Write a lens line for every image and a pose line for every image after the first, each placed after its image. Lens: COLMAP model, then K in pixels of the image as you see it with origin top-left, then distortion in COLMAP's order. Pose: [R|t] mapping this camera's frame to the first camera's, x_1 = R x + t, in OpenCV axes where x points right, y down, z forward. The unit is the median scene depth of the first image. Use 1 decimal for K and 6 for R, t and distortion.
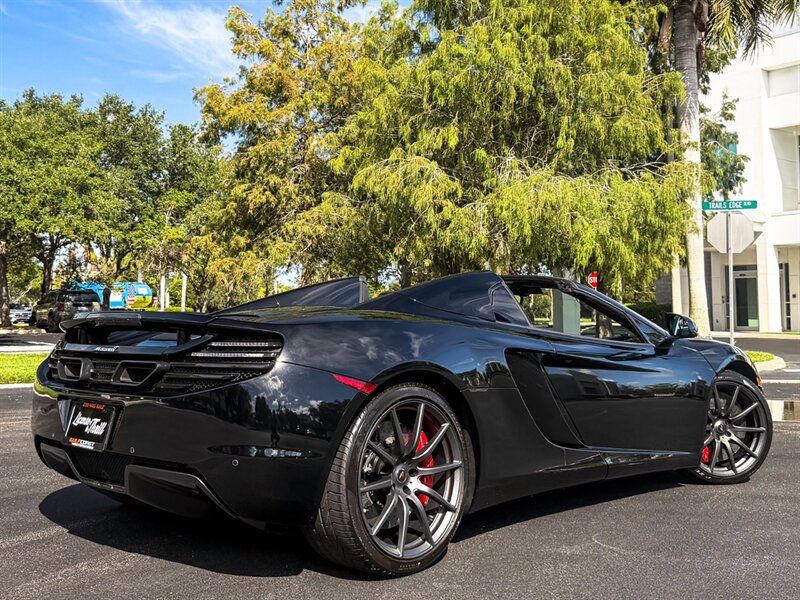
lens RADIAL K [[889.6, 0, 371.8], [0, 889.6, 234.6], [0, 0, 1]] dist [0.187815, -0.373488]
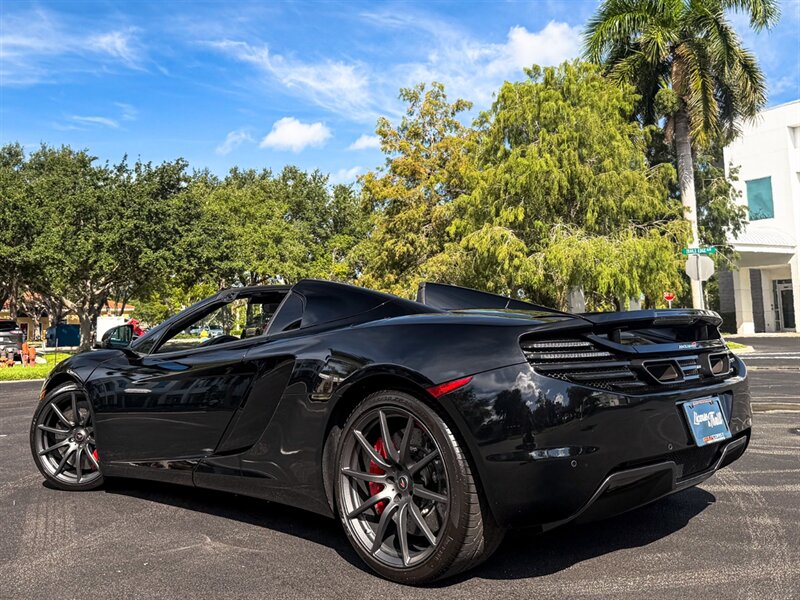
lens RADIAL K [[802.3, 0, 403.1], [0, 802.3, 217.7], [0, 0, 1]] dist [0.195545, -0.472311]
pose [[0.991940, -0.040468, -0.120074, 0.038683], [0.034875, 0.998223, -0.048325, -0.027658], [0.121817, 0.043748, 0.991588, -0.336756]]
